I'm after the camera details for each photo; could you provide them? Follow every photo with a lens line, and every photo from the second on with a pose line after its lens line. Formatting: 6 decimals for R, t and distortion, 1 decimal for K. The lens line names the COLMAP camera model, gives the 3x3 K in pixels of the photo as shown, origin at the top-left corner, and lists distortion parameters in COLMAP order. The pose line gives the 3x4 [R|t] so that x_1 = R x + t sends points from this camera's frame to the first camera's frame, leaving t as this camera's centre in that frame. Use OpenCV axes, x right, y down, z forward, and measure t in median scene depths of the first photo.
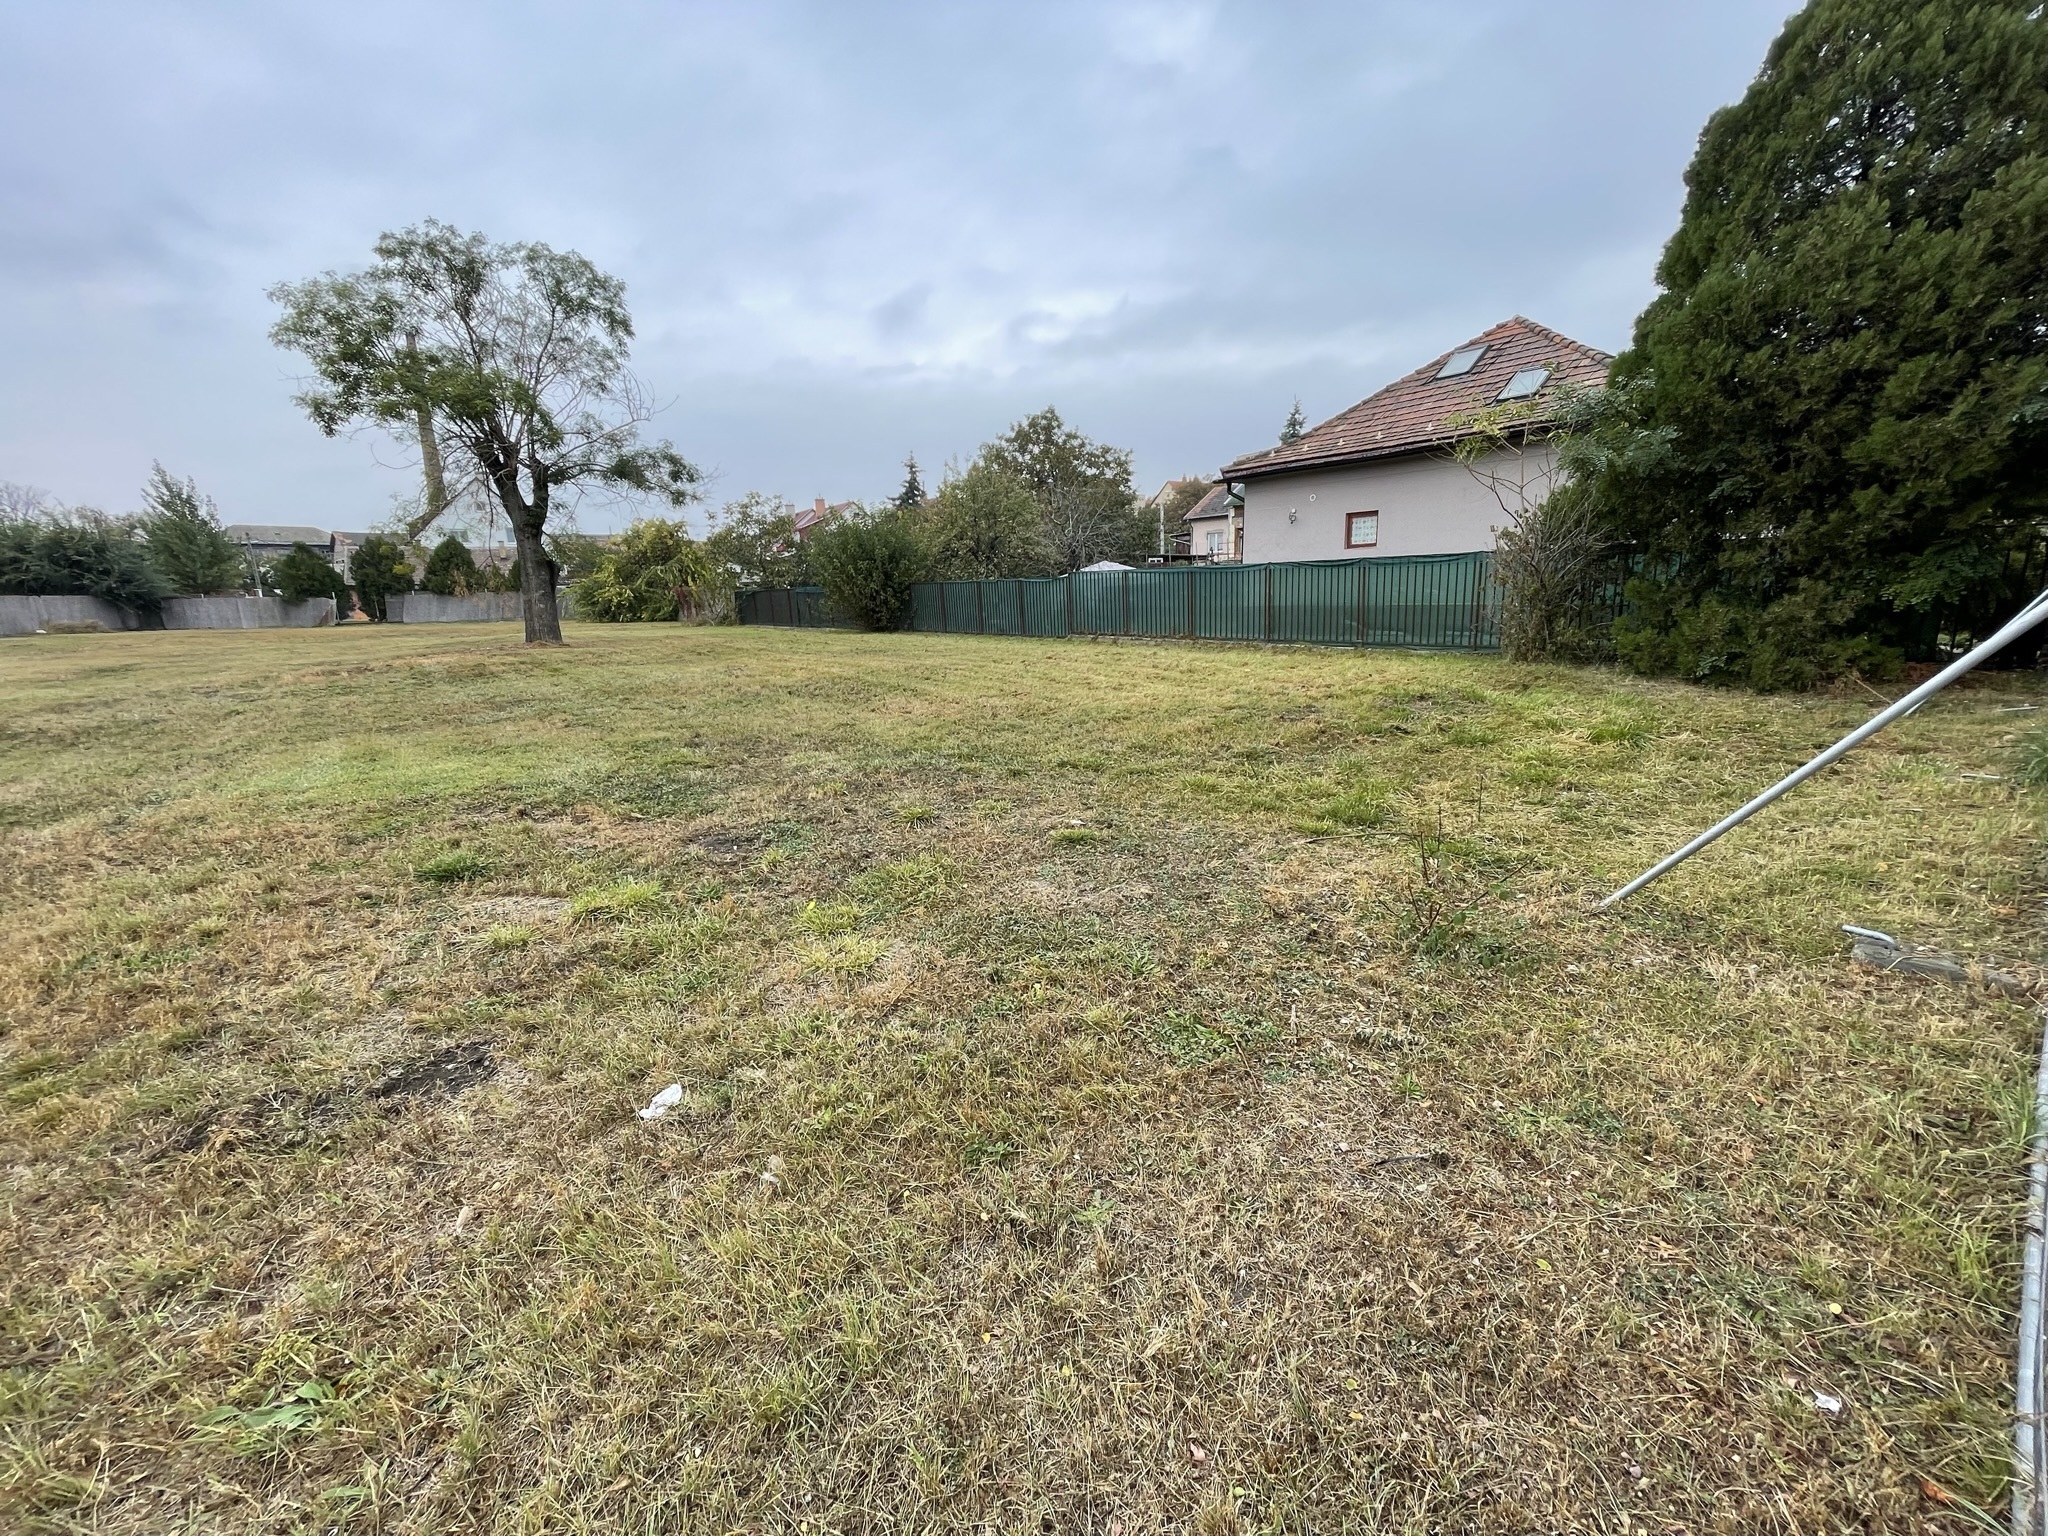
lens RADIAL K [[822.1, 0, 1028.4], [0, 822.1, 764.4], [0, 0, 1]] dist [-0.002597, -0.000355]
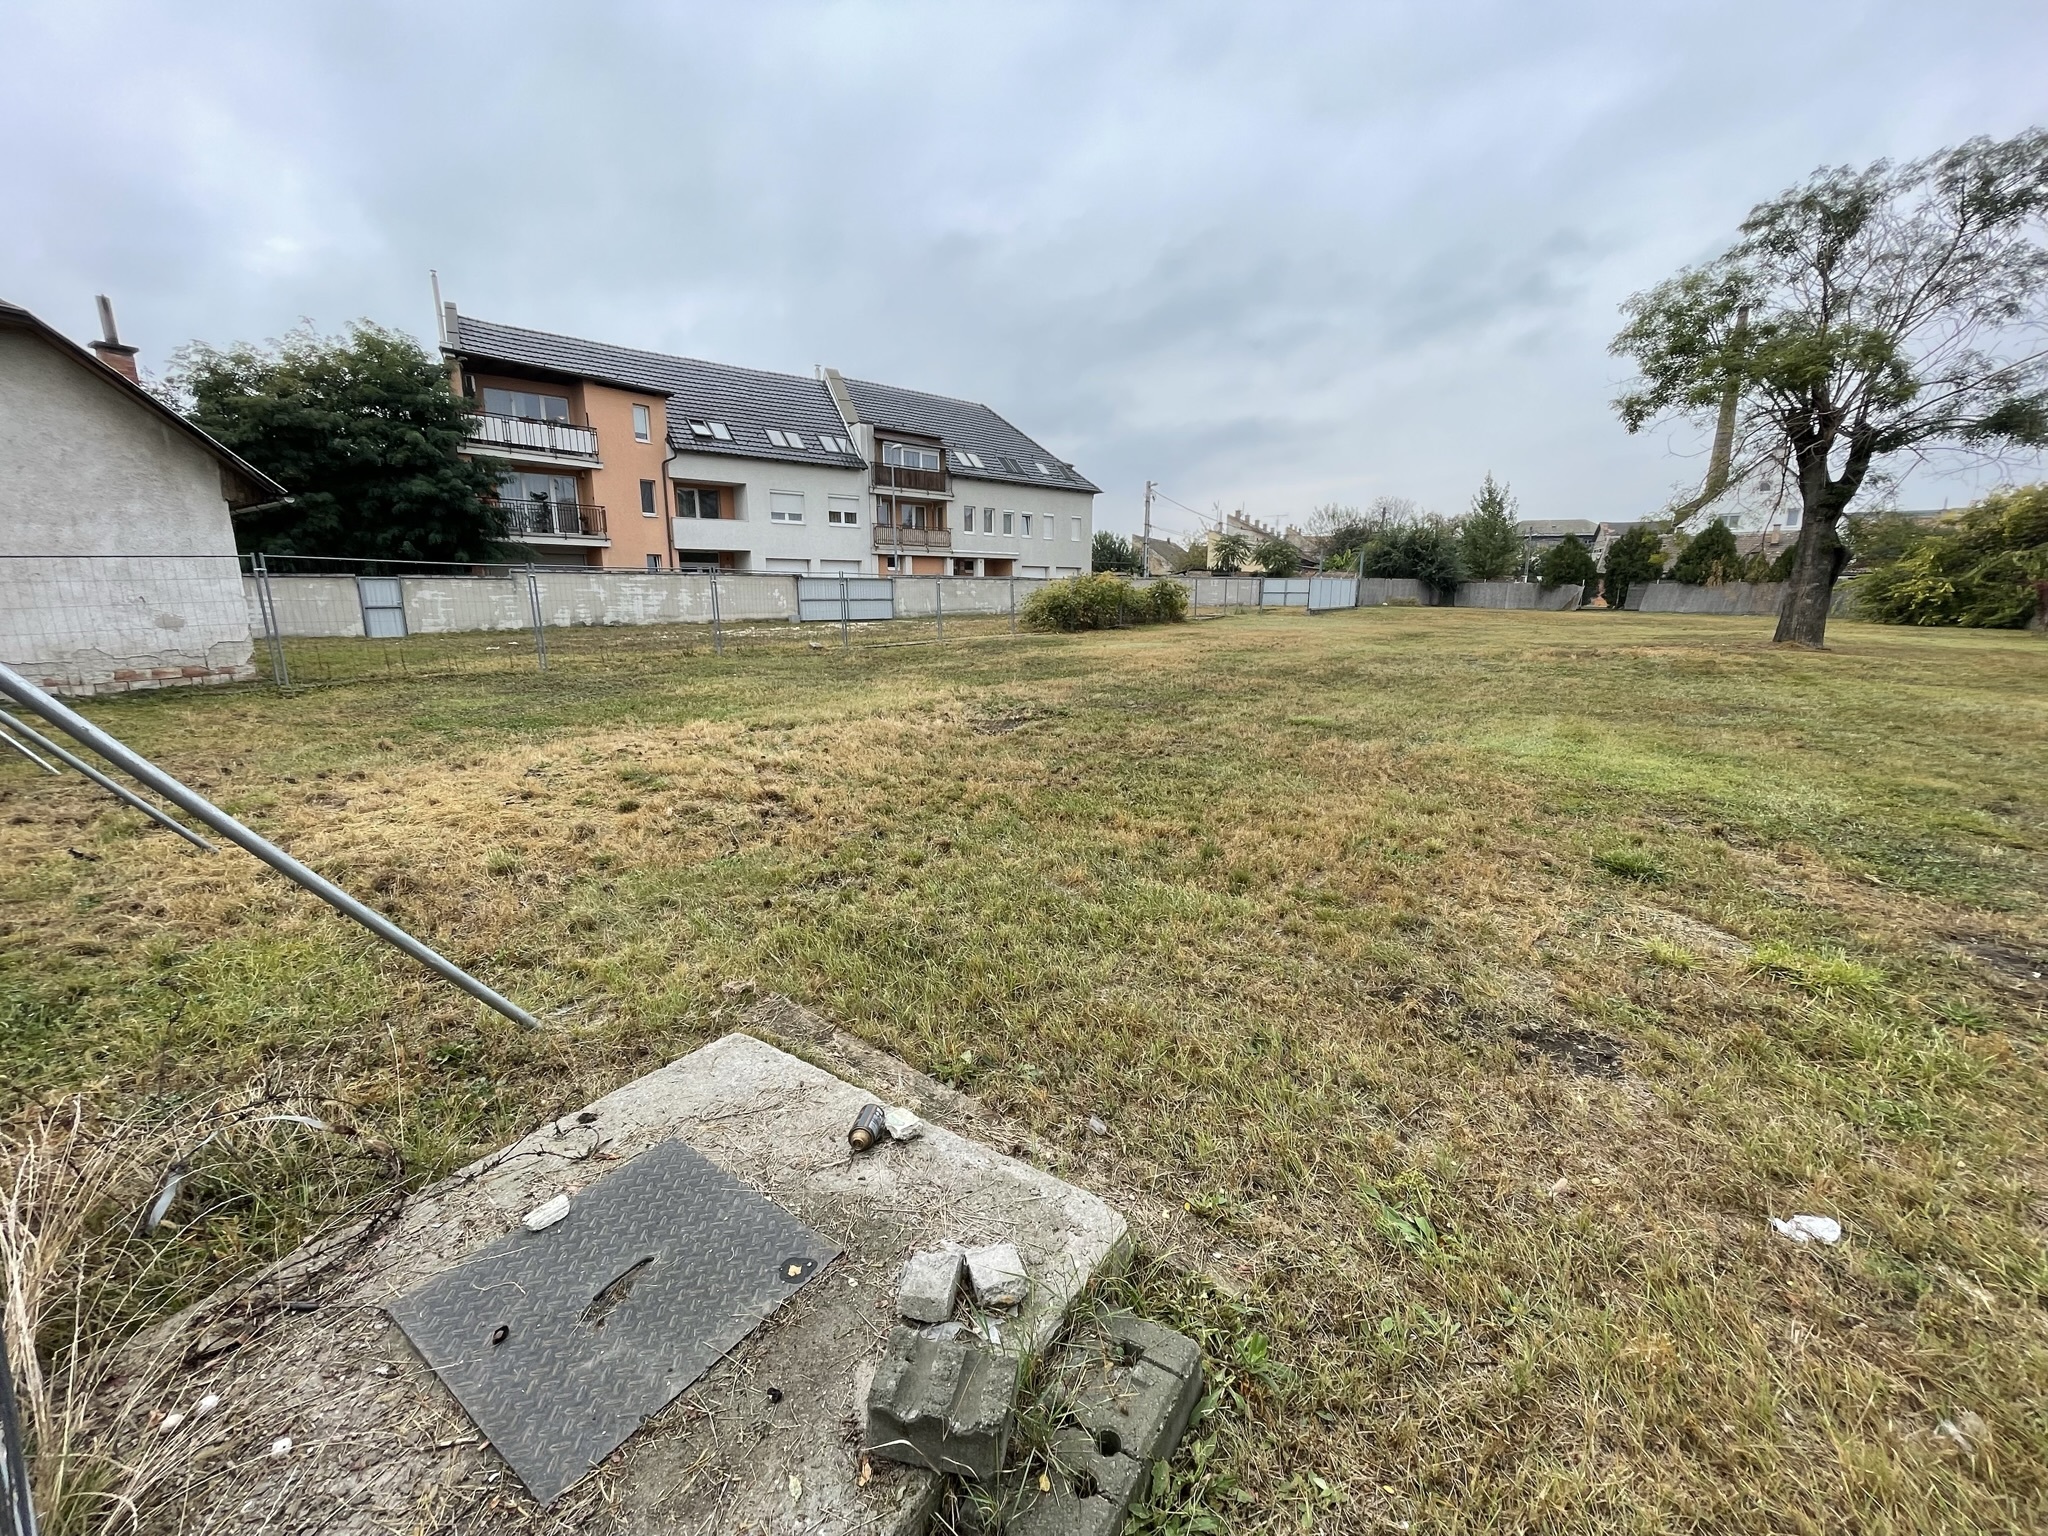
lens RADIAL K [[822.1, 0, 1028.4], [0, 822.1, 764.4], [0, 0, 1]] dist [-0.002597, -0.000355]
pose [[0.291946, 0.224070, -0.929817, -0.002627], [-0.210926, 0.963318, 0.165916, -0.001052], [0.932887, 0.147684, 0.328500, -0.010282]]
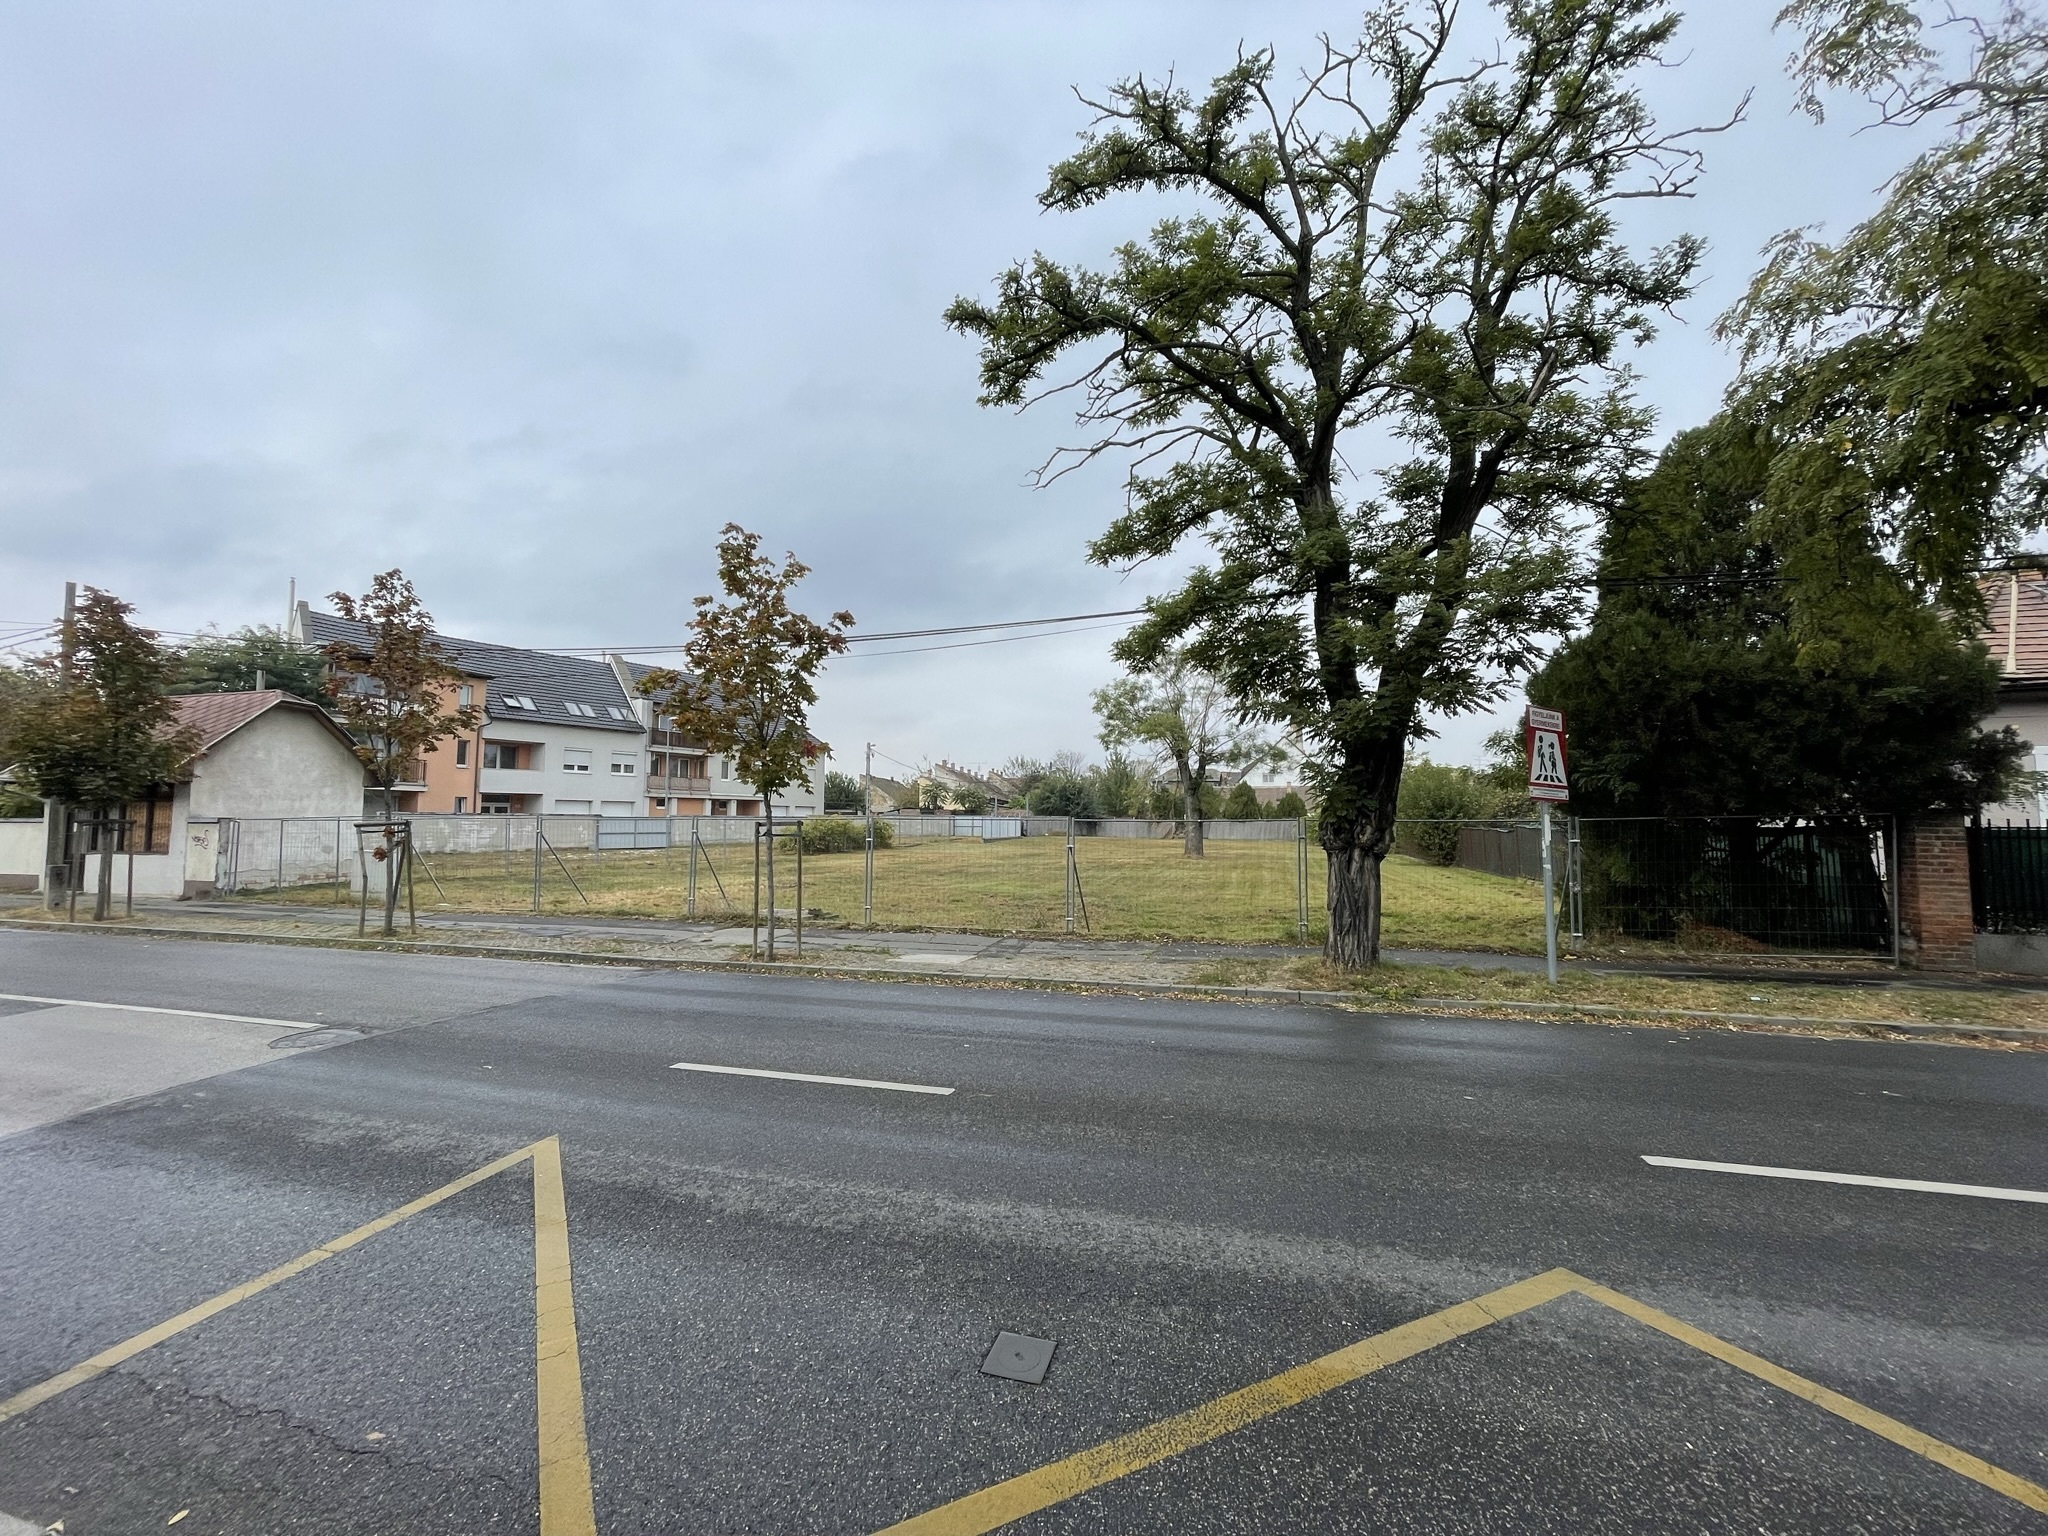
lens RADIAL K [[822.1, 0, 1028.4], [0, 822.1, 764.4], [0, 0, 1]] dist [-0.002597, -0.000355]
pose [[0.578216, -0.026697, -0.815447, 0.953045], [-0.192058, 0.966925, -0.167841, 0.028581], [0.792957, 0.253661, 0.553963, -0.396148]]
